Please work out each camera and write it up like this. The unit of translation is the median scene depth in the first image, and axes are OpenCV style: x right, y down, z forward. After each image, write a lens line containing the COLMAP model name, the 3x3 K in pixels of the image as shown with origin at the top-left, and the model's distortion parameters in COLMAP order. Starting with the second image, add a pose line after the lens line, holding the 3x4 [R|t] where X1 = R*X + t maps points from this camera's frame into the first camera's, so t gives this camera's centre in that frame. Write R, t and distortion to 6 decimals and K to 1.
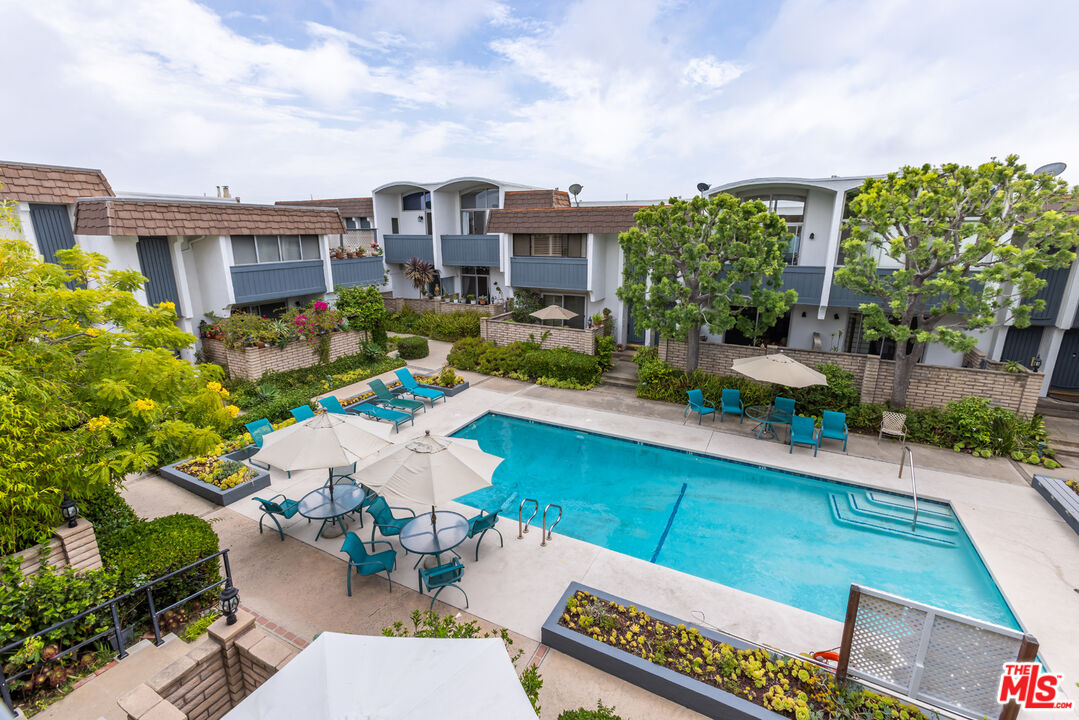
lens RADIAL K [[480.5, 0, 539.2], [0, 480.5, 350.5], [0, 0, 1]] dist [-0.001443, 0.008349]
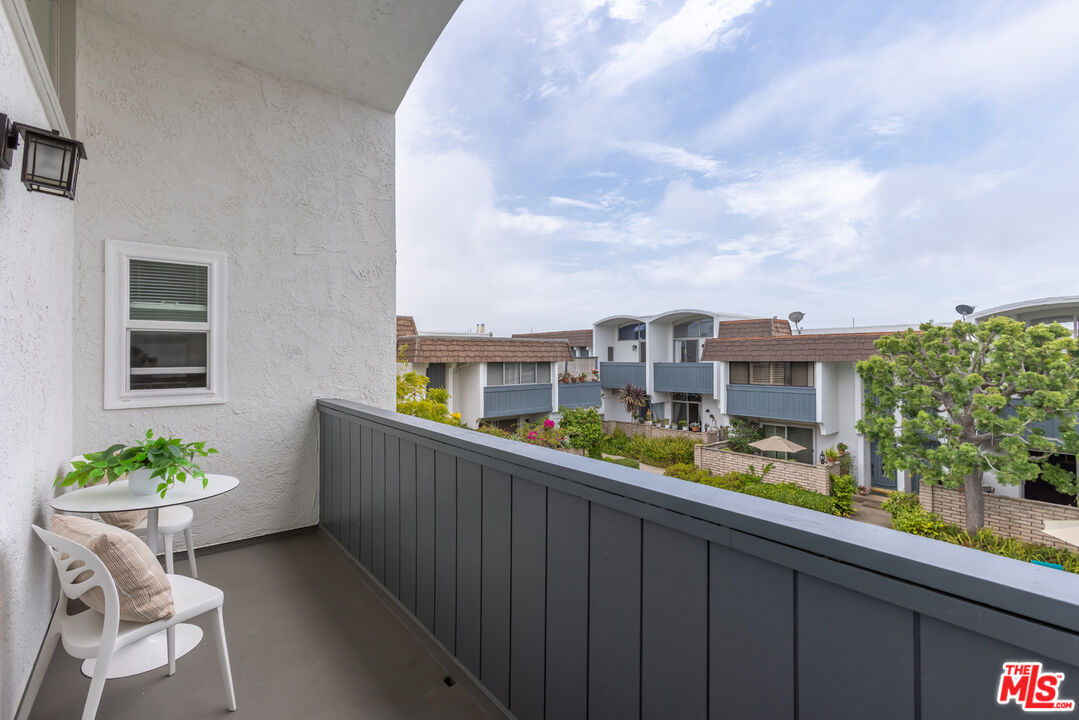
lens RADIAL K [[480.5, 0, 546.9], [0, 480.5, 354.8], [0, 0, 1]] dist [-0.001443, 0.008349]
pose [[0.922792, -0.002782, -0.385289, -0.022443], [-0.093233, 0.968645, -0.230291, 0.010069], [0.373849, 0.248433, 0.893598, -0.044384]]
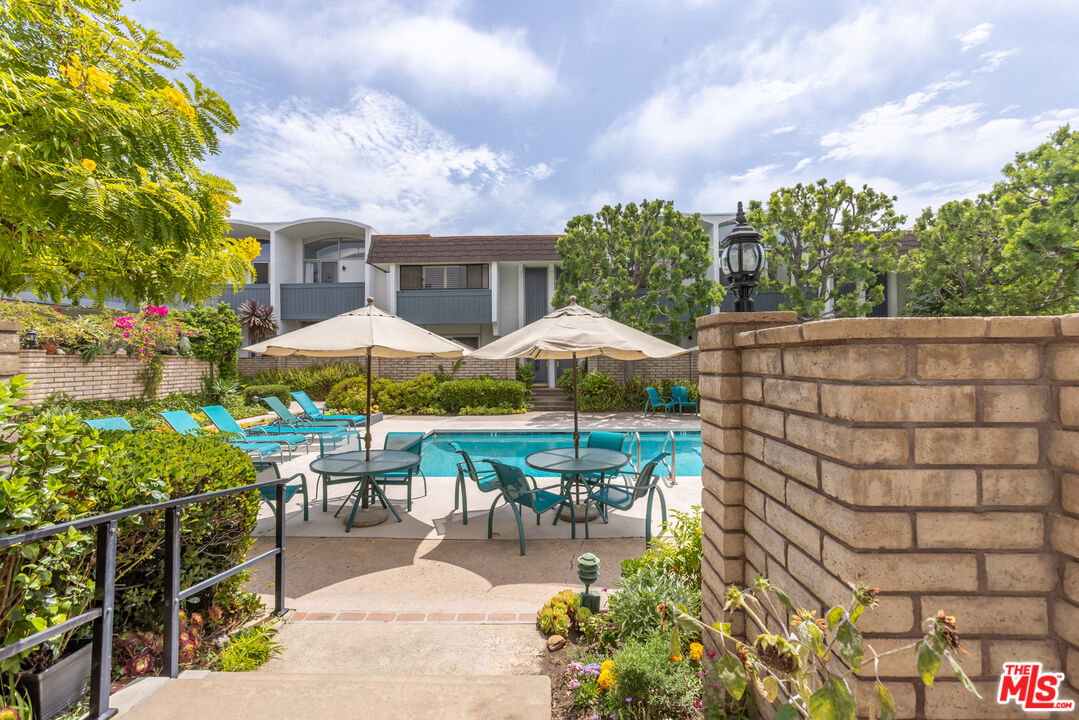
lens RADIAL K [[480.5, 0, 537.5], [0, 480.5, 353.9], [0, 0, 1]] dist [-0.001443, 0.008349]
pose [[0.901019, -0.002706, 0.433770, -0.238849], [0.111961, 0.967549, -0.226526, 0.165014], [-0.419081, 0.252670, 0.872083, 0.176149]]
